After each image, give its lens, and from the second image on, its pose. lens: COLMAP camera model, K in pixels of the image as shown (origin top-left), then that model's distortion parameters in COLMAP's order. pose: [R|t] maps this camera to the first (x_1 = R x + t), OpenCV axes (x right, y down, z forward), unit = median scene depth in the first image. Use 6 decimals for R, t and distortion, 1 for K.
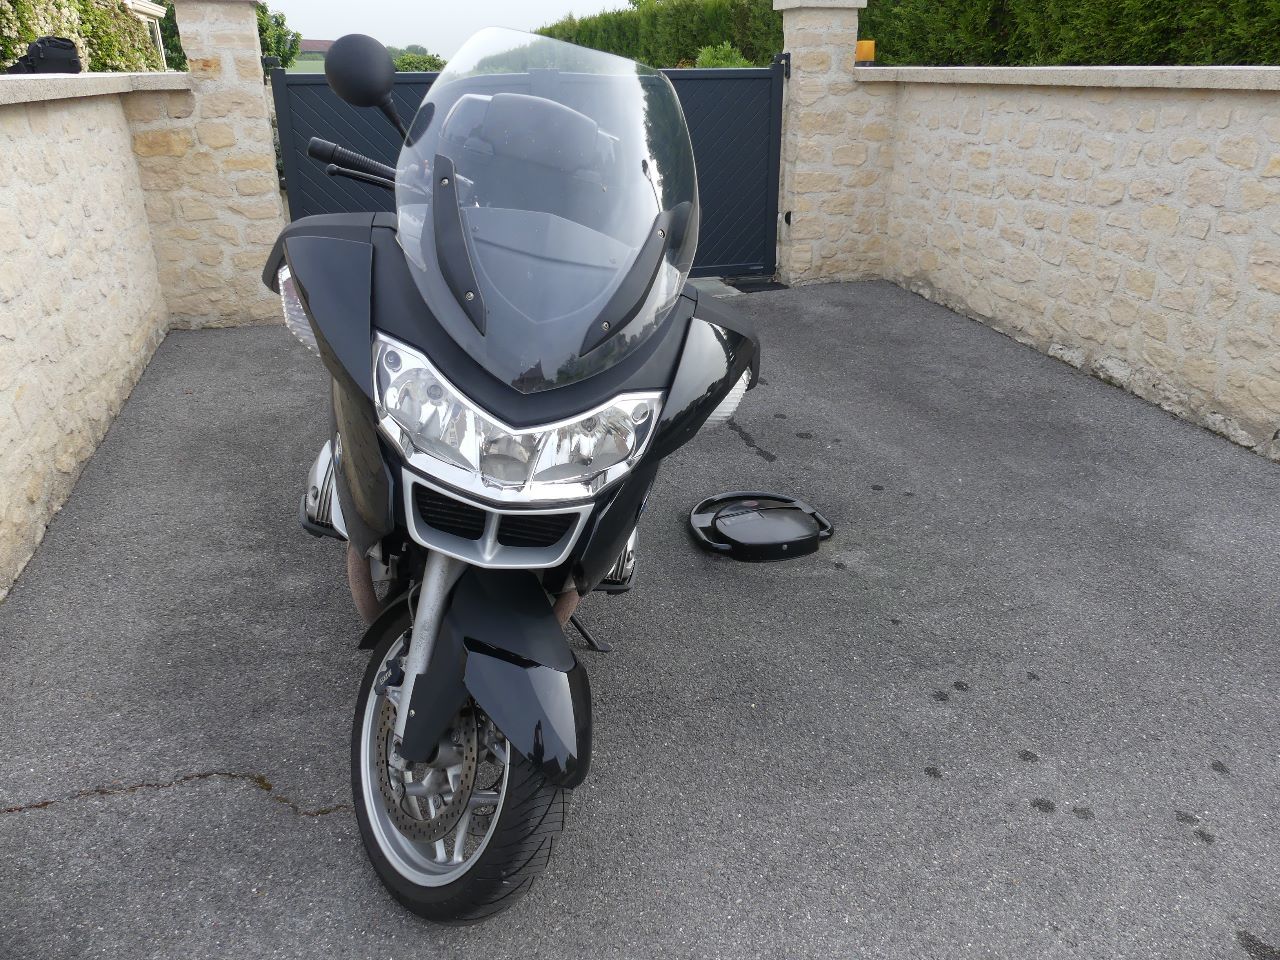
lens RADIAL K [[923.8, 0, 642.5], [0, 923.8, 480.5], [0, 0, 1]] dist [-0.044651, 0.031330]
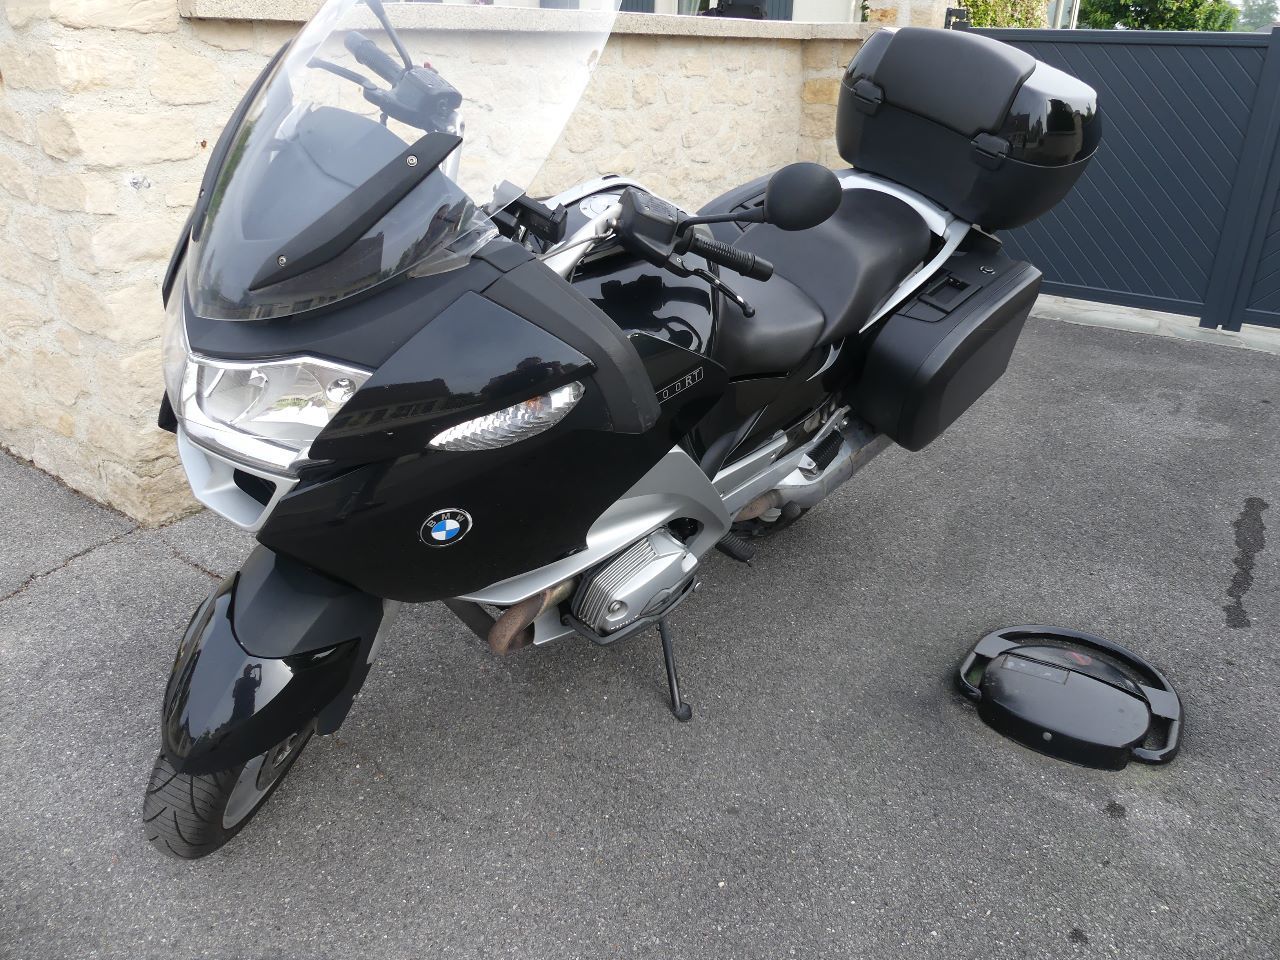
lens RADIAL K [[923.8, 0, 634.5], [0, 923.8, 473.5], [0, 0, 1]] dist [-0.044651, 0.031330]
pose [[0.646480, 0.340324, -0.682820, 0.187196], [-0.330077, 0.931662, 0.151839, -0.055601], [0.687832, 0.127222, 0.714634, 0.171593]]
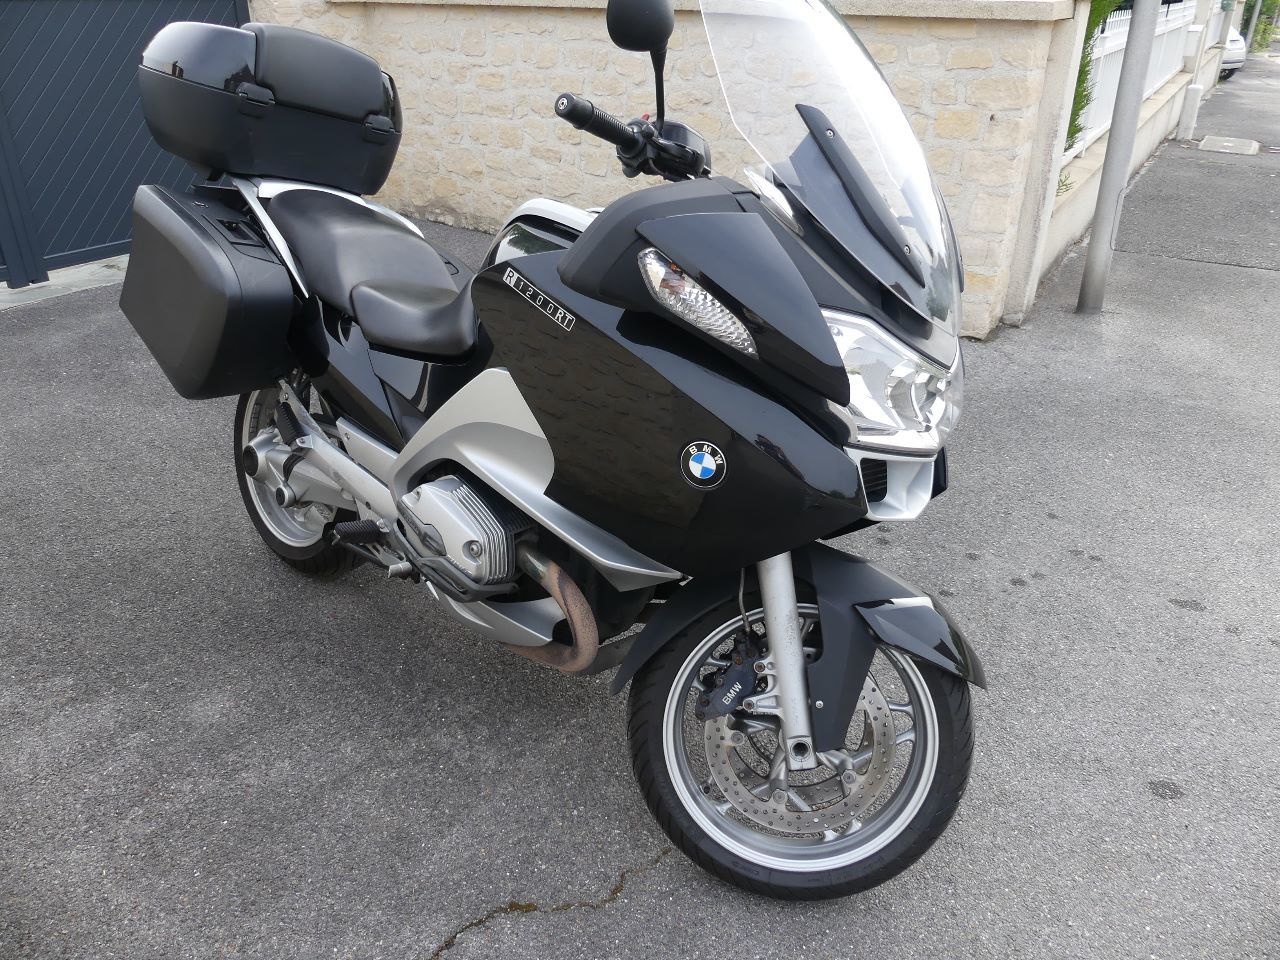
lens RADIAL K [[923.8, 0, 642.3], [0, 923.8, 481.4], [0, 0, 1]] dist [-0.044651, 0.031330]
pose [[0.745175, -0.297858, 0.596653, -0.257205], [0.251070, 0.954184, 0.162776, -0.048870], [-0.617801, 0.028505, 0.785818, 0.103785]]
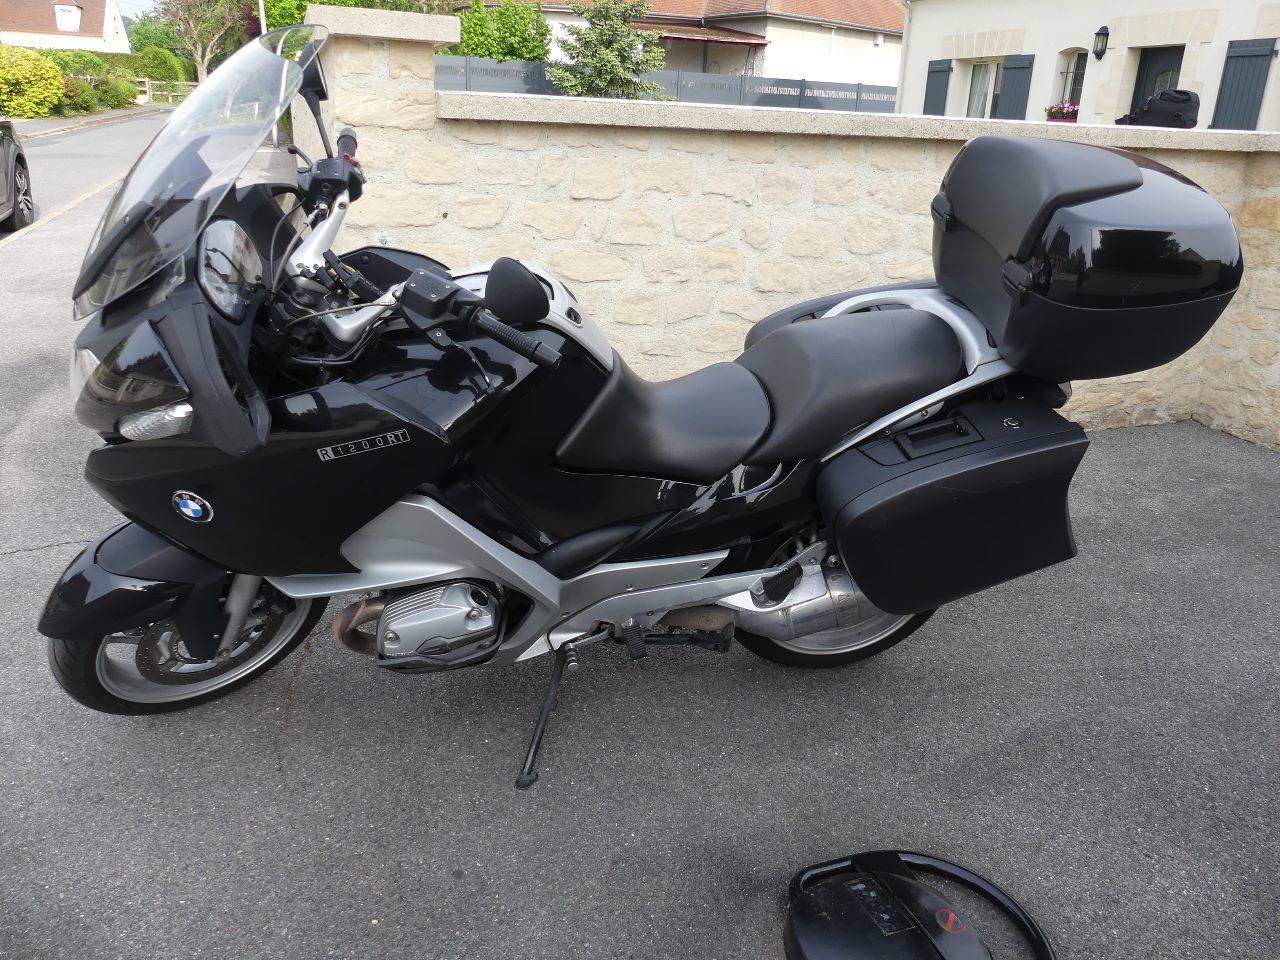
lens RADIAL K [[923.8, 0, 638.7], [0, 923.8, 472.5], [0, 0, 1]] dist [-0.044651, 0.031330]
pose [[0.081845, 0.358513, -0.929930, 0.294665], [-0.435313, 0.852212, 0.290238, -0.159908], [0.896551, 0.381056, 0.225815, 0.386308]]
